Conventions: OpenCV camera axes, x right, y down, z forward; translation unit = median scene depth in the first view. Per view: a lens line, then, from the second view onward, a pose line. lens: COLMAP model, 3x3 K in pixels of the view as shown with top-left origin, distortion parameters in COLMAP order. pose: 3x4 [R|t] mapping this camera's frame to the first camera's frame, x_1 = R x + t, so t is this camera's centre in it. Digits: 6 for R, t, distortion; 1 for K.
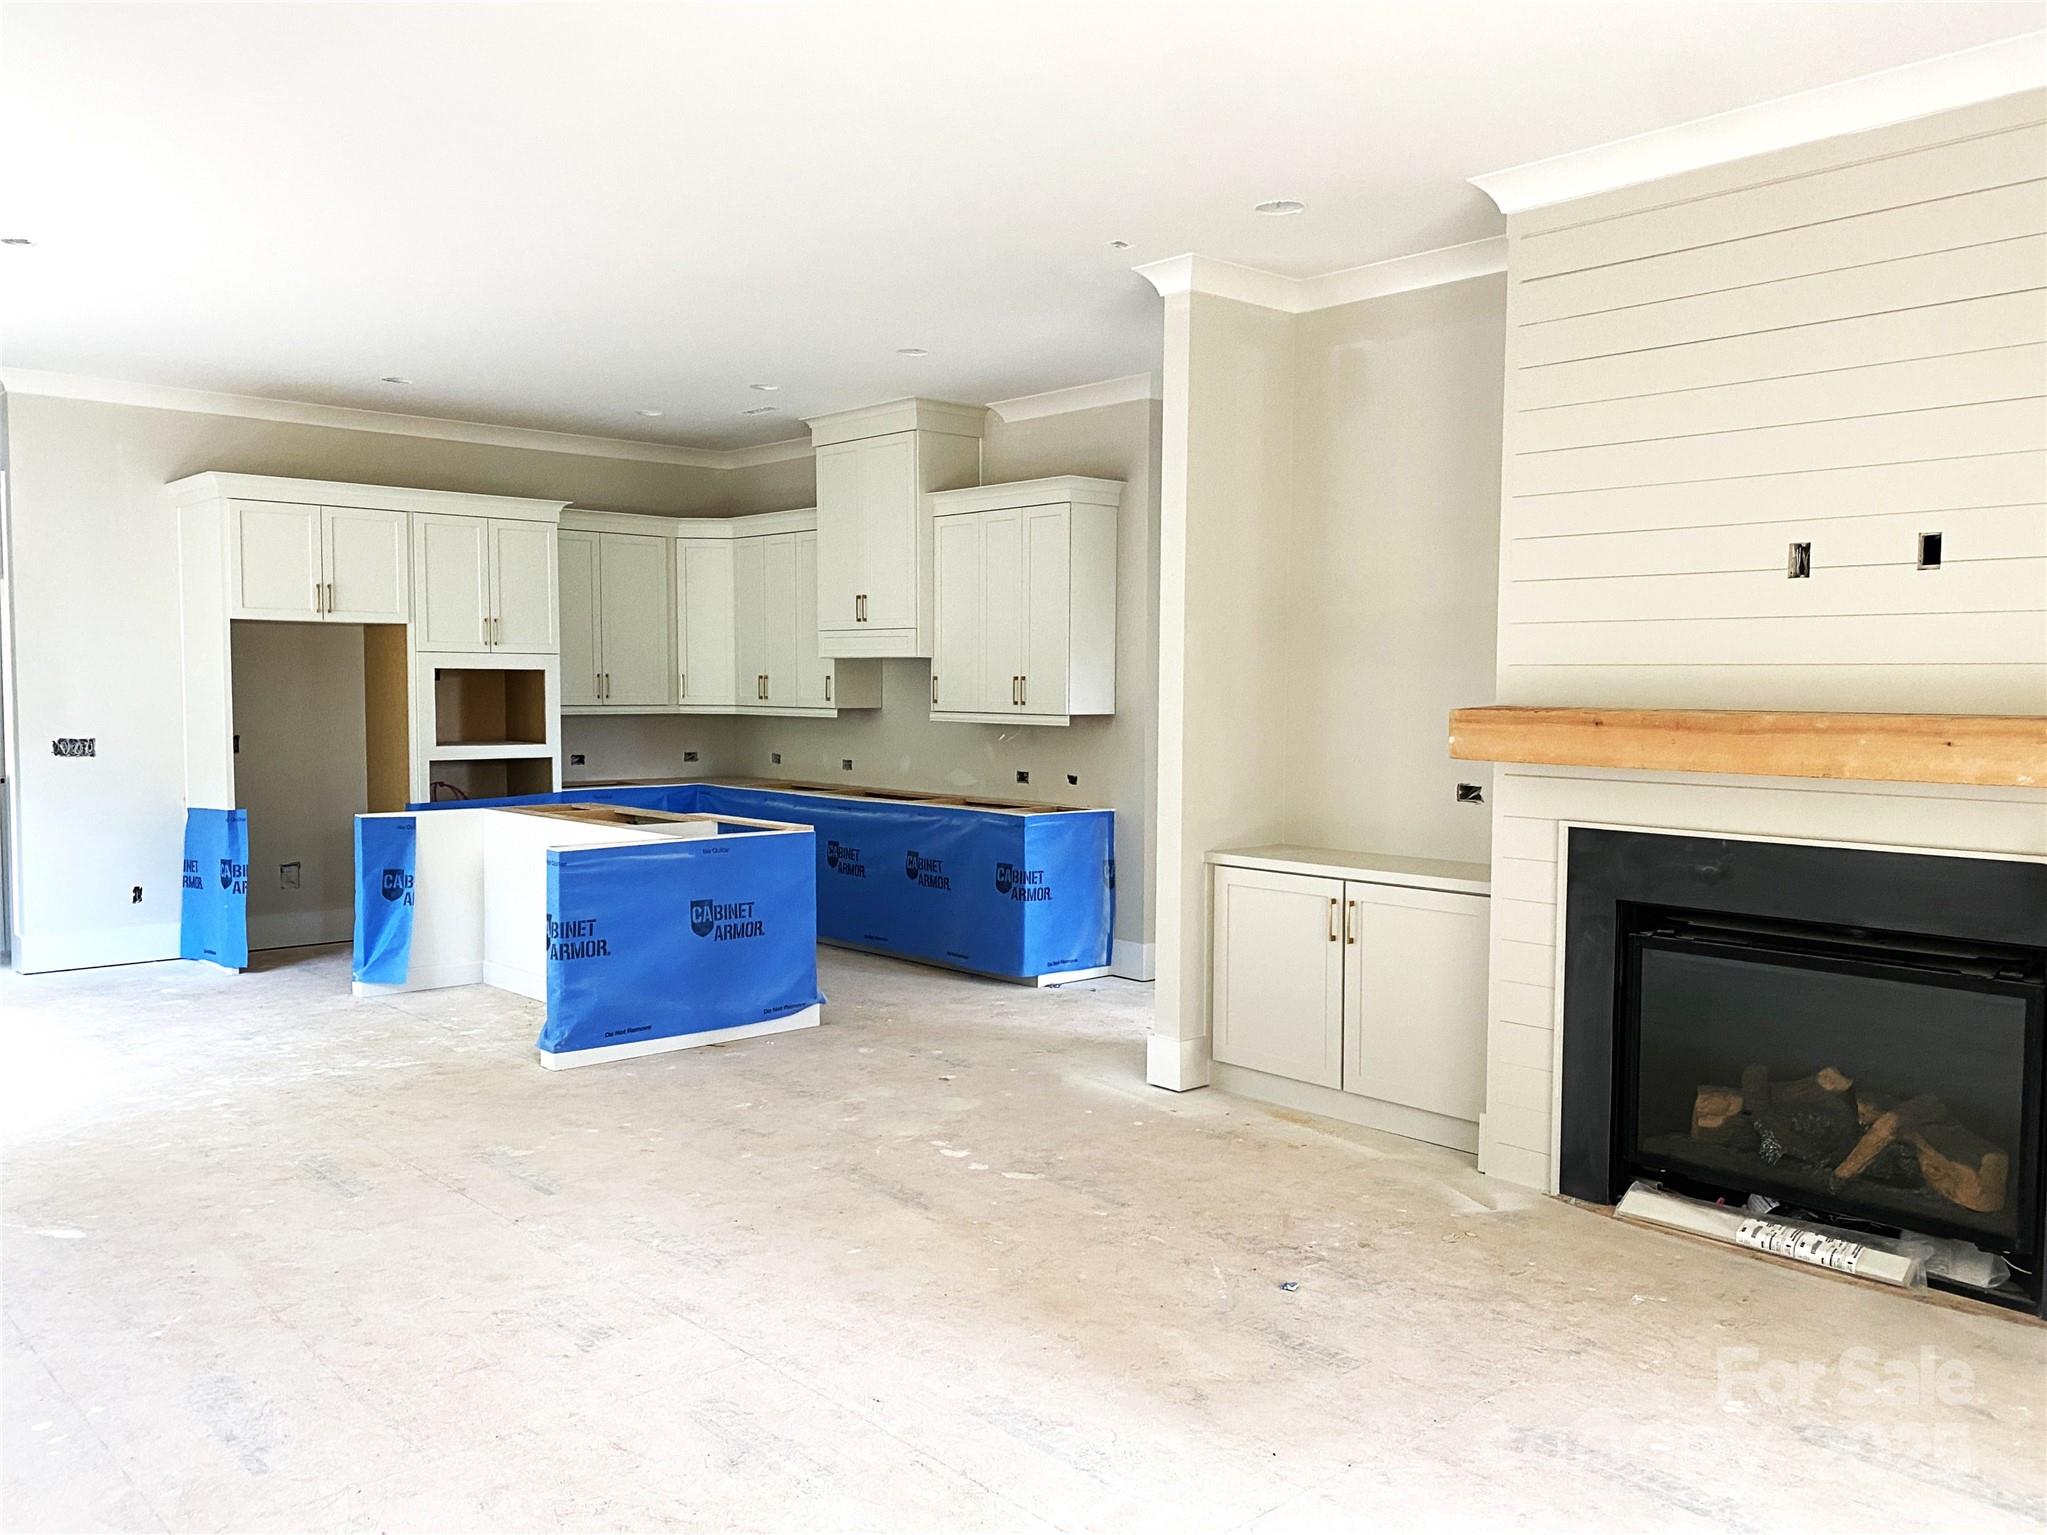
lens RADIAL K [[1616.4, 0, 1006.8], [0, 1616.4, 784.3], [0, 0, 1]] dist [0.059168, -0.054260]
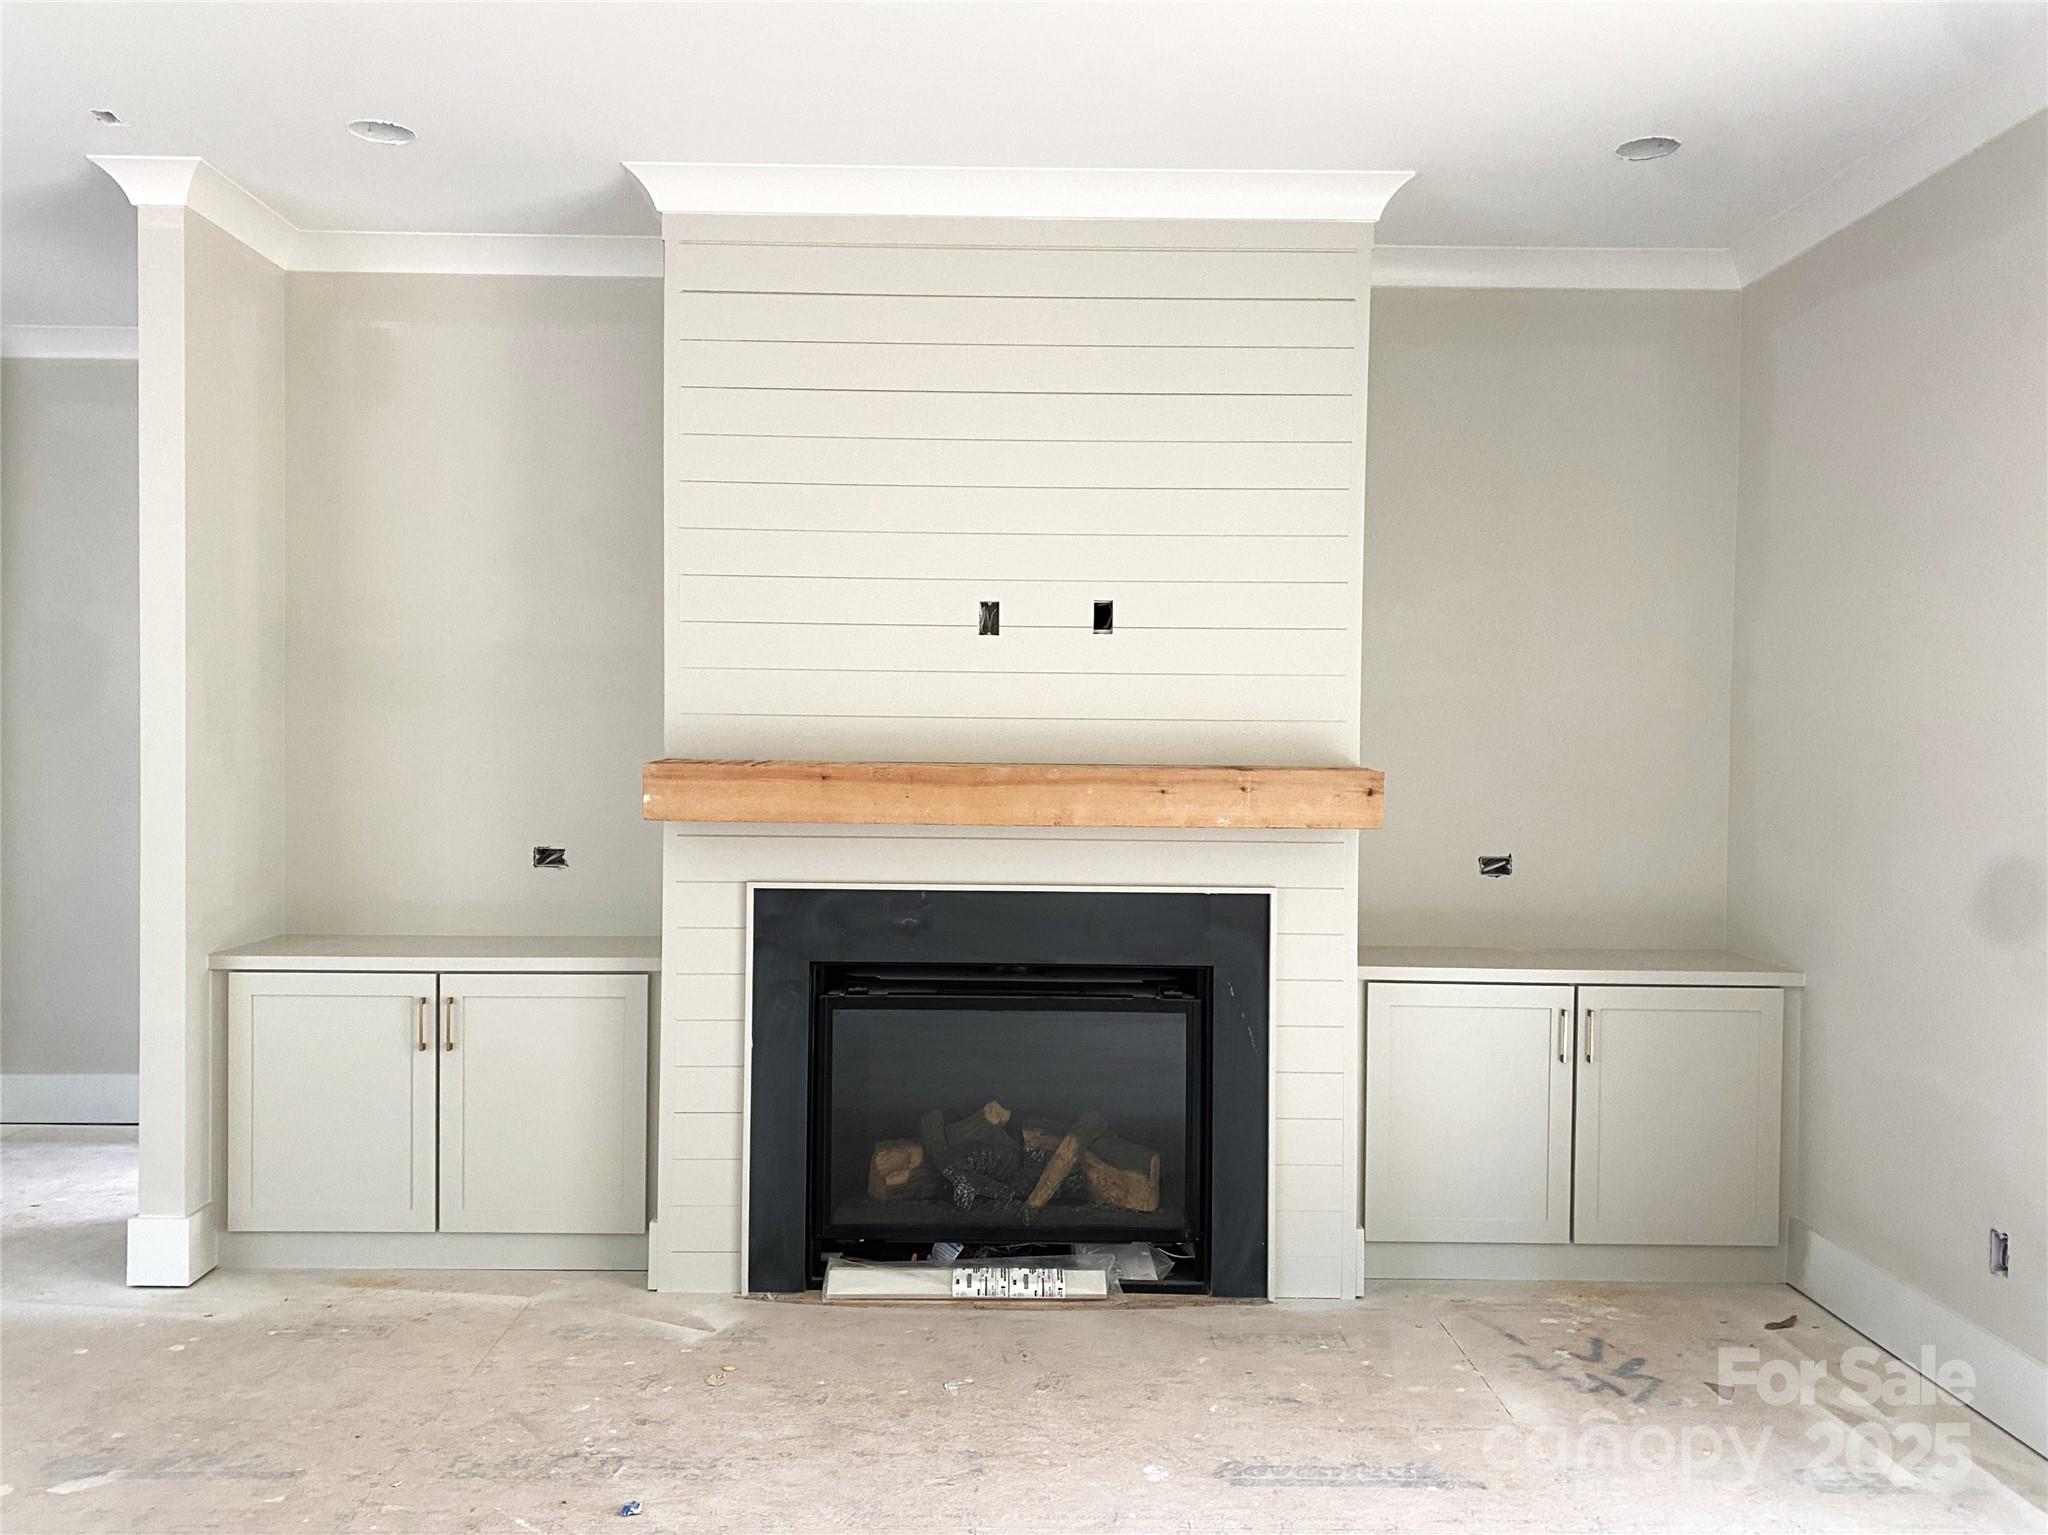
lens RADIAL K [[1588.5, 0, 986.7], [0, 1588.5, 744.5], [0, 0, 1]] dist [0.036689, -0.011923]
pose [[0.673182, -0.003585, 0.739468, -0.241024], [0.041764, 0.998576, -0.033179, -0.020917], [-0.738296, 0.053218, 0.672374, 0.295665]]
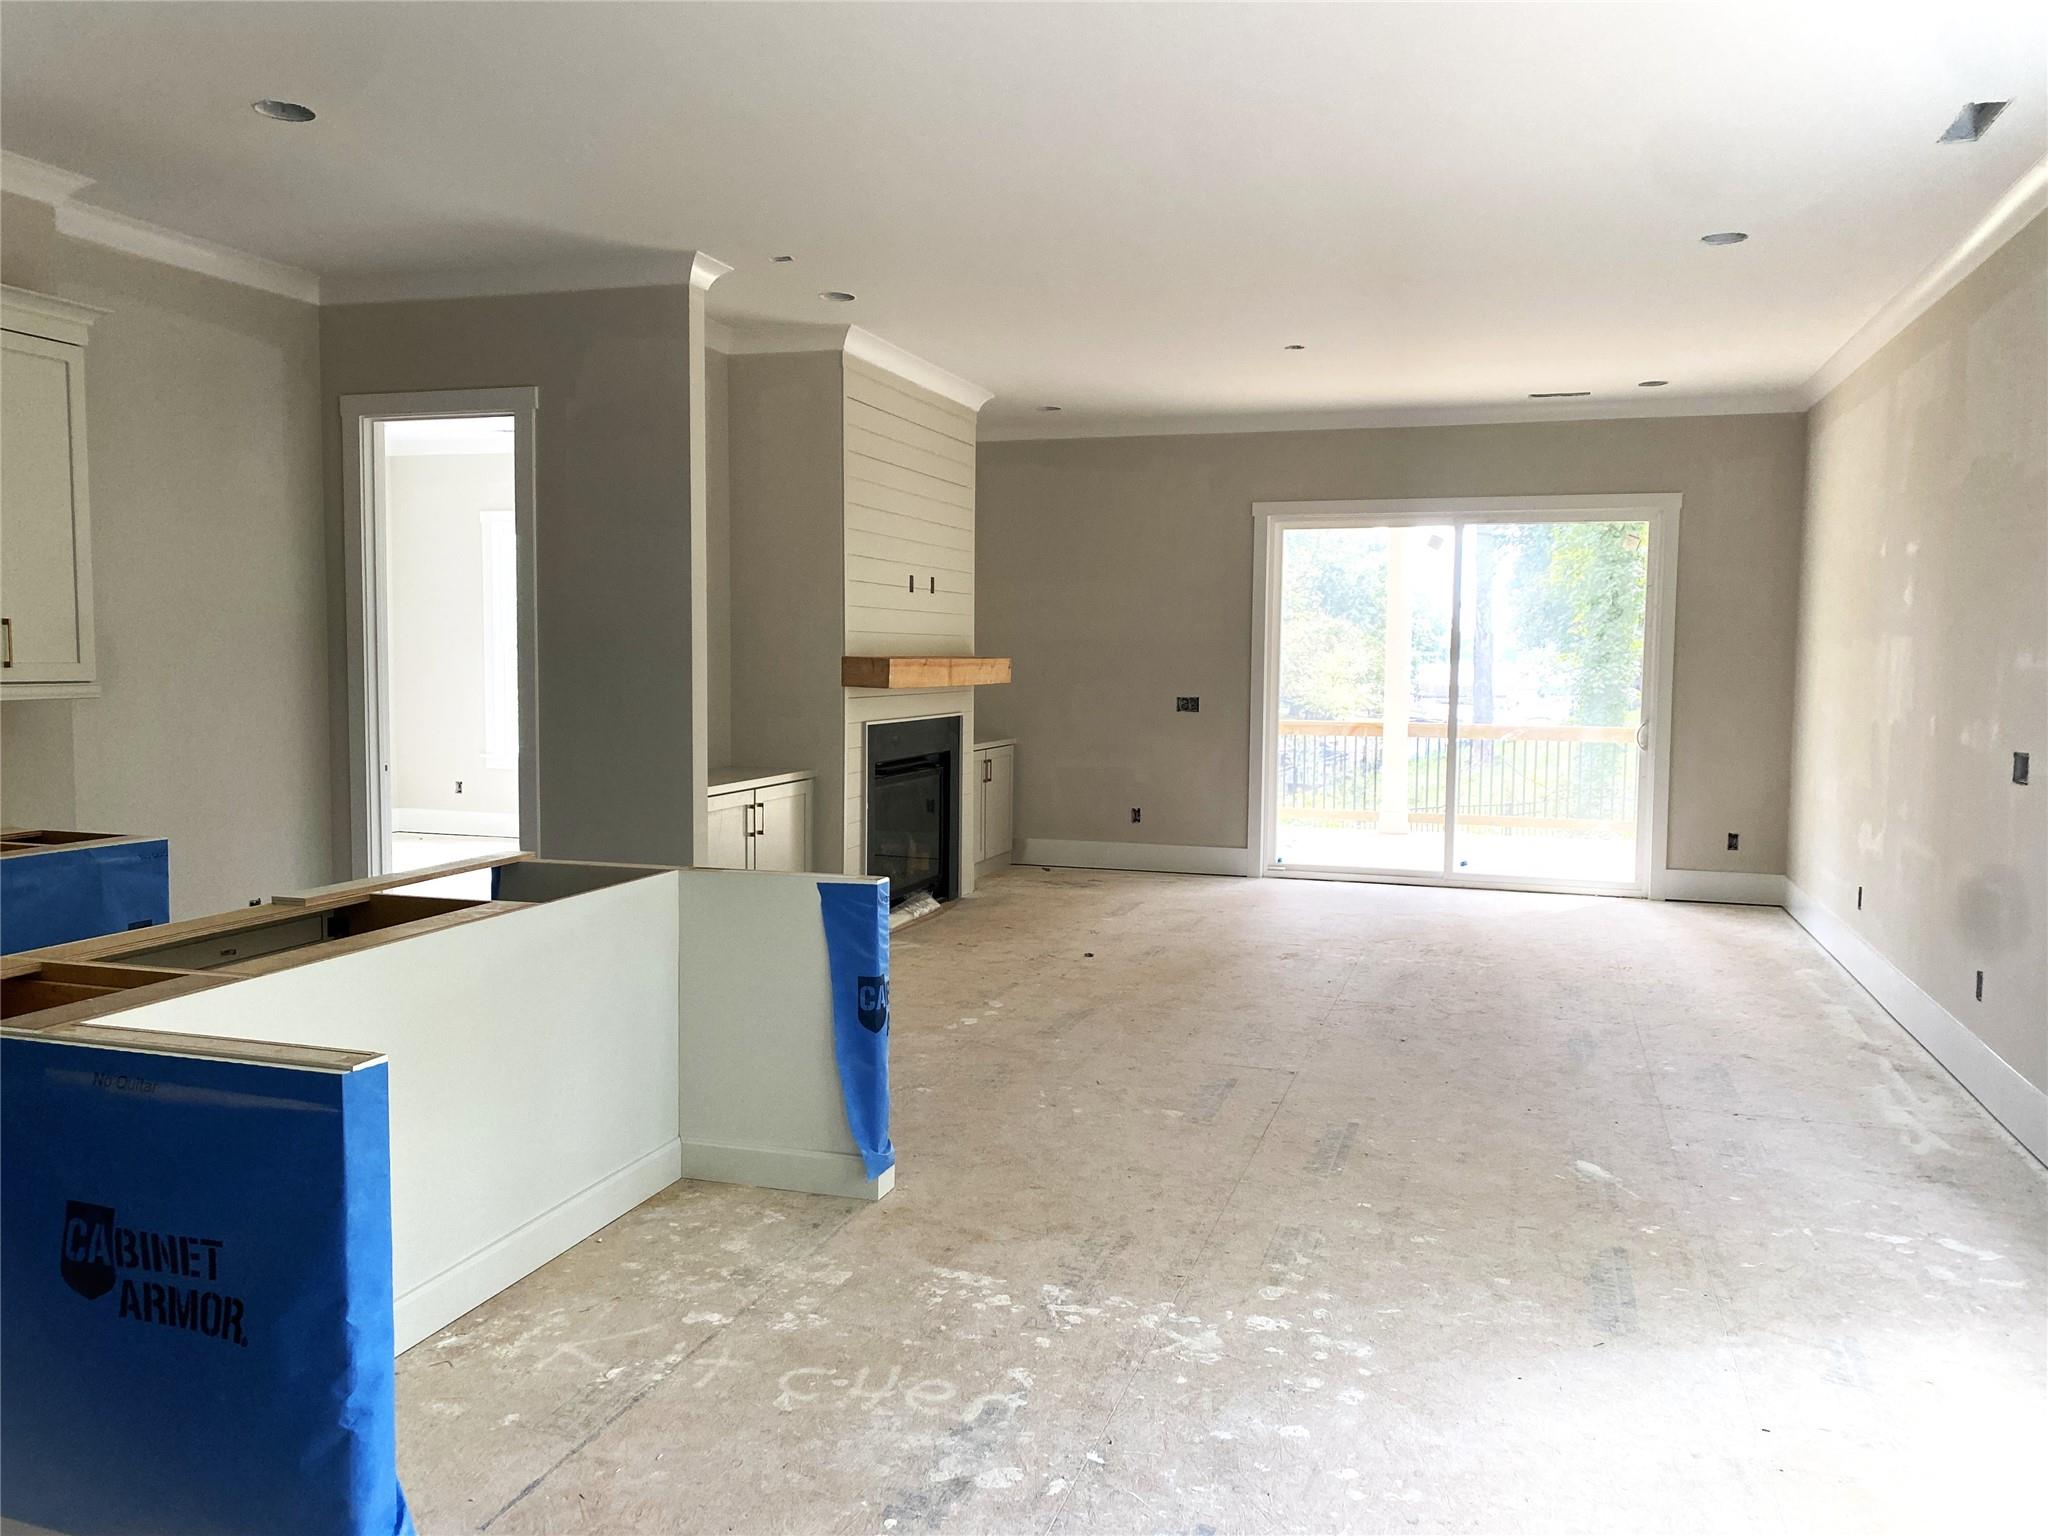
lens RADIAL K [[1560.2, 0, 1024.0], [0, 1560.2, 768.0], [0, 0, 1]] dist [0.082867, -0.087687]
pose [[-0.509026, -0.073552, 0.857603, -1.189666], [0.044550, 0.992756, 0.111586, -0.108276], [-0.859597, 0.095007, -0.502062, 1.723794]]
